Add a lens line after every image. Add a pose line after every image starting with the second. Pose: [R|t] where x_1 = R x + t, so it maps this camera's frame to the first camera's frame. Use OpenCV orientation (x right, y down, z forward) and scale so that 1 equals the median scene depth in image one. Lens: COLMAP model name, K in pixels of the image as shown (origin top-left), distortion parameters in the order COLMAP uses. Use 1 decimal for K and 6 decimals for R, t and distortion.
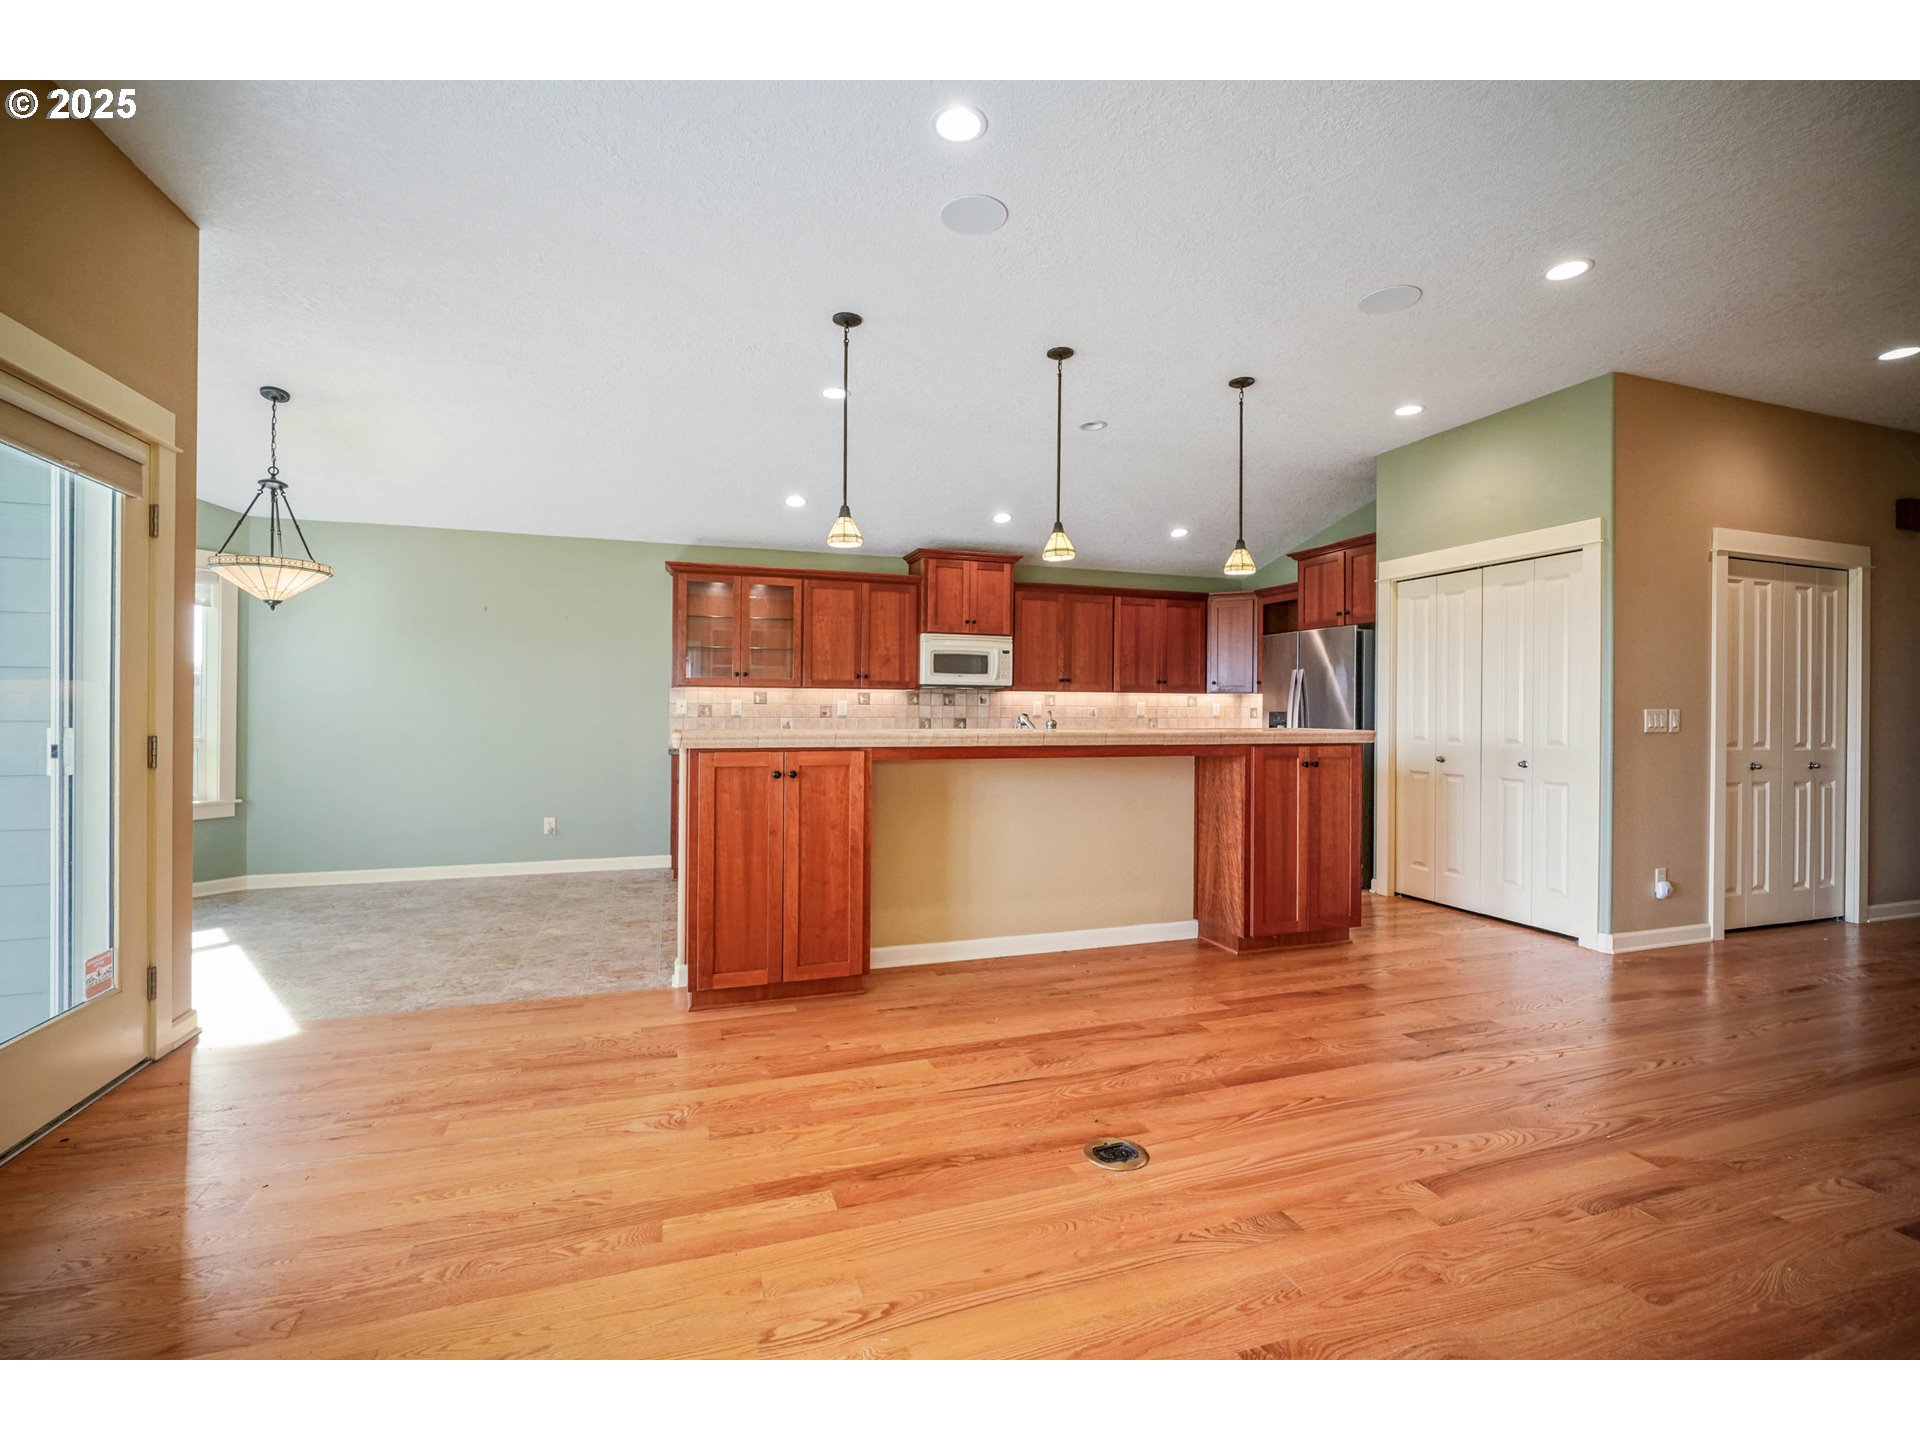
lens RADIAL K [[823.7, 0, 944.4], [0, 823.7, 705.6], [0, 0, 1]] dist [-0.007365, -0.000288]
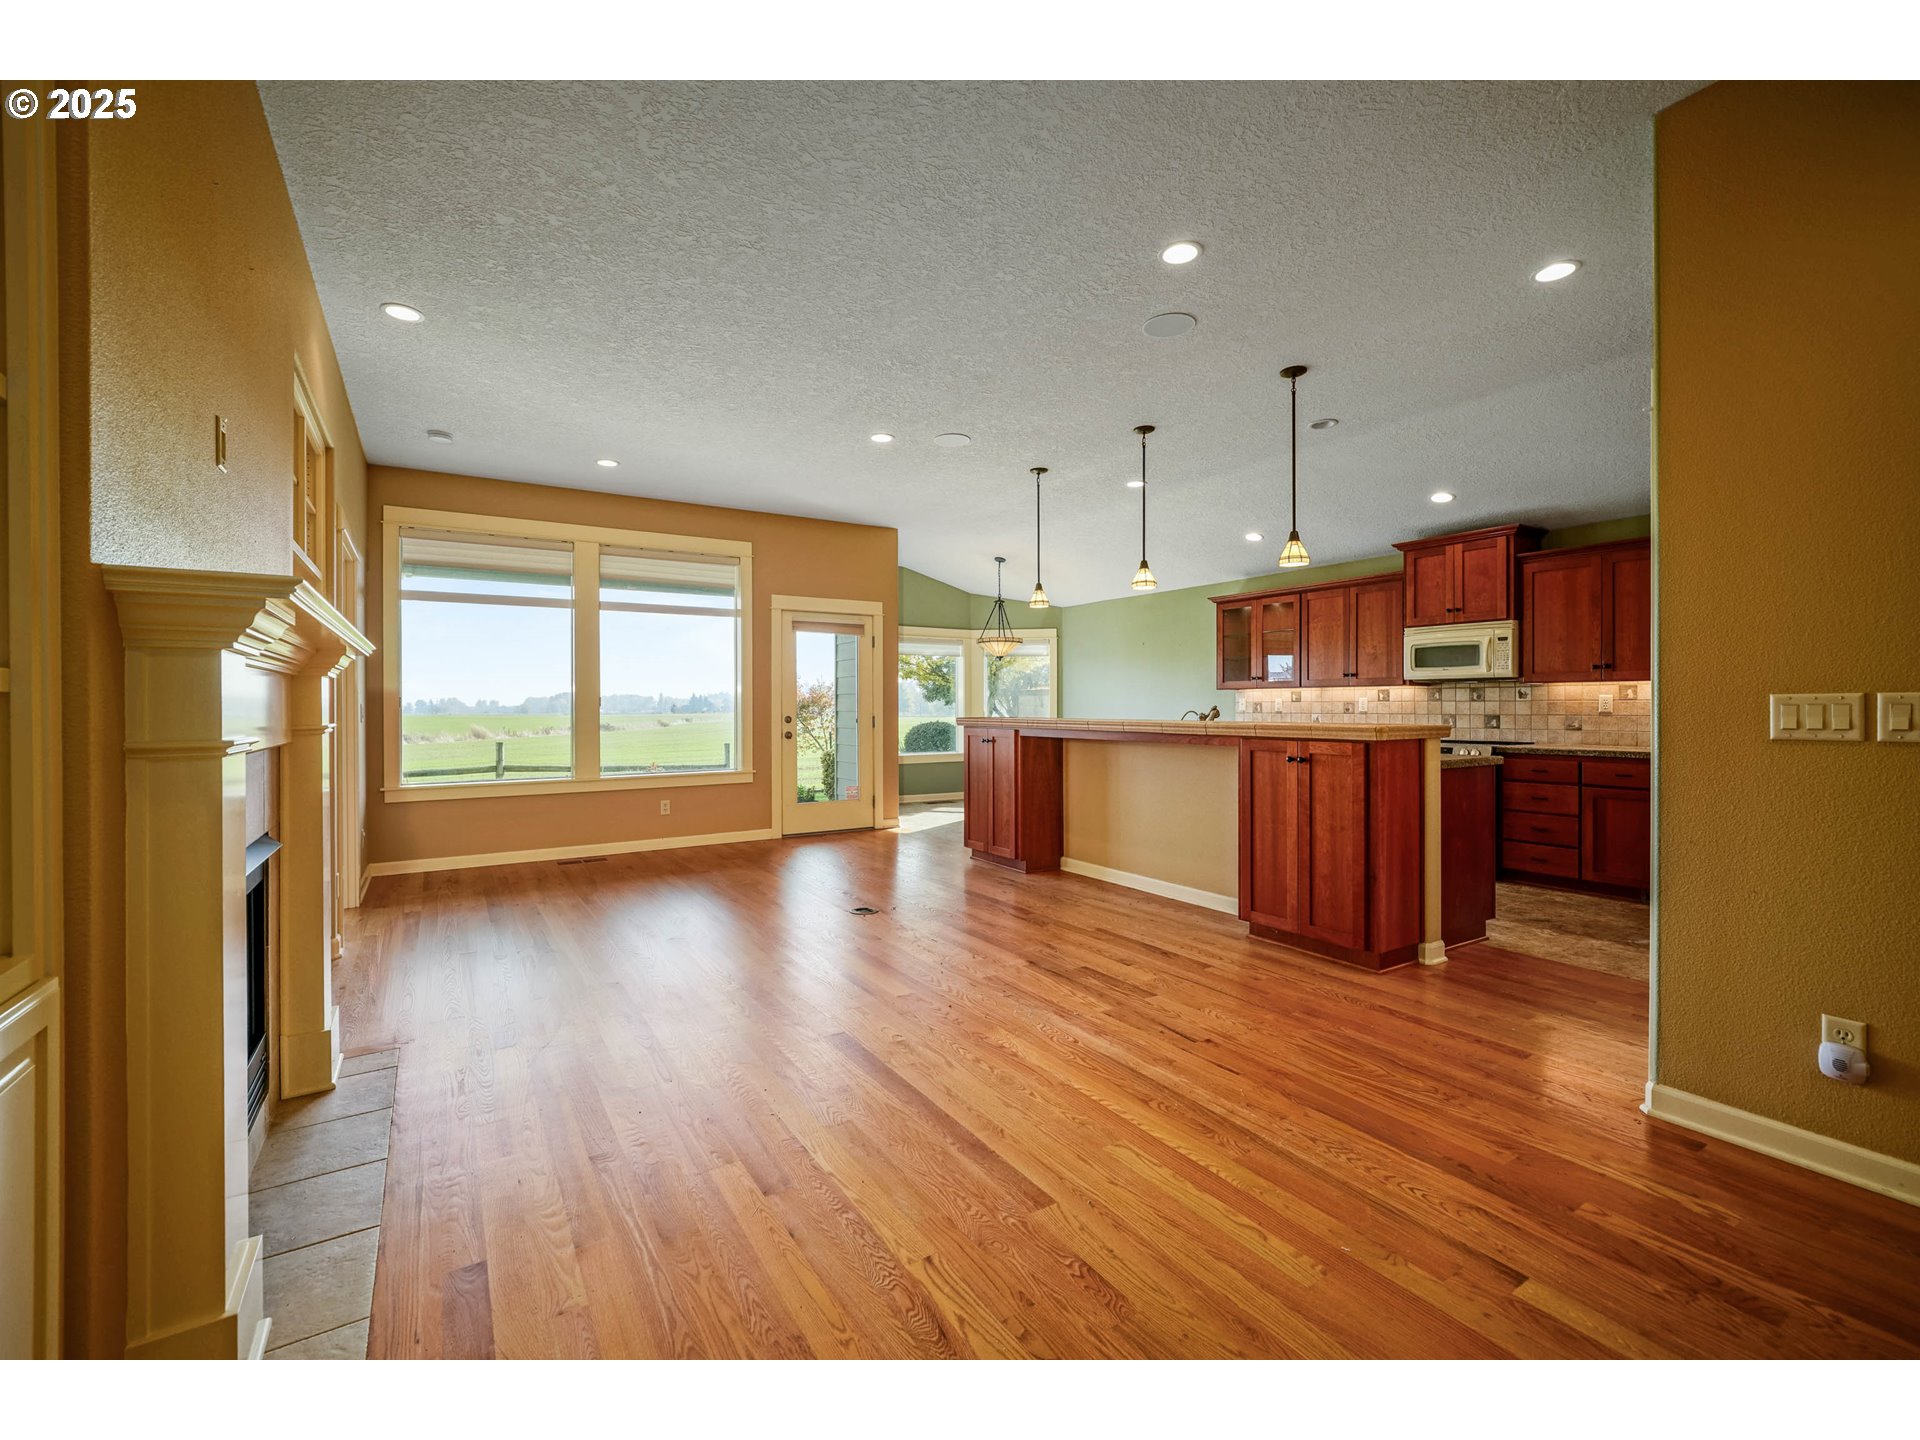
lens RADIAL K [[806.4, 0, 952.4], [0, 806.4, 706.2], [0, 0, 1]] dist [-0.005534, -0.000324]
pose [[0.242454, -0.005932, -0.970145, 1.028570], [0.005994, 0.999971, -0.004616, 0.008815], [0.970144, -0.004695, 0.242483, 0.314127]]
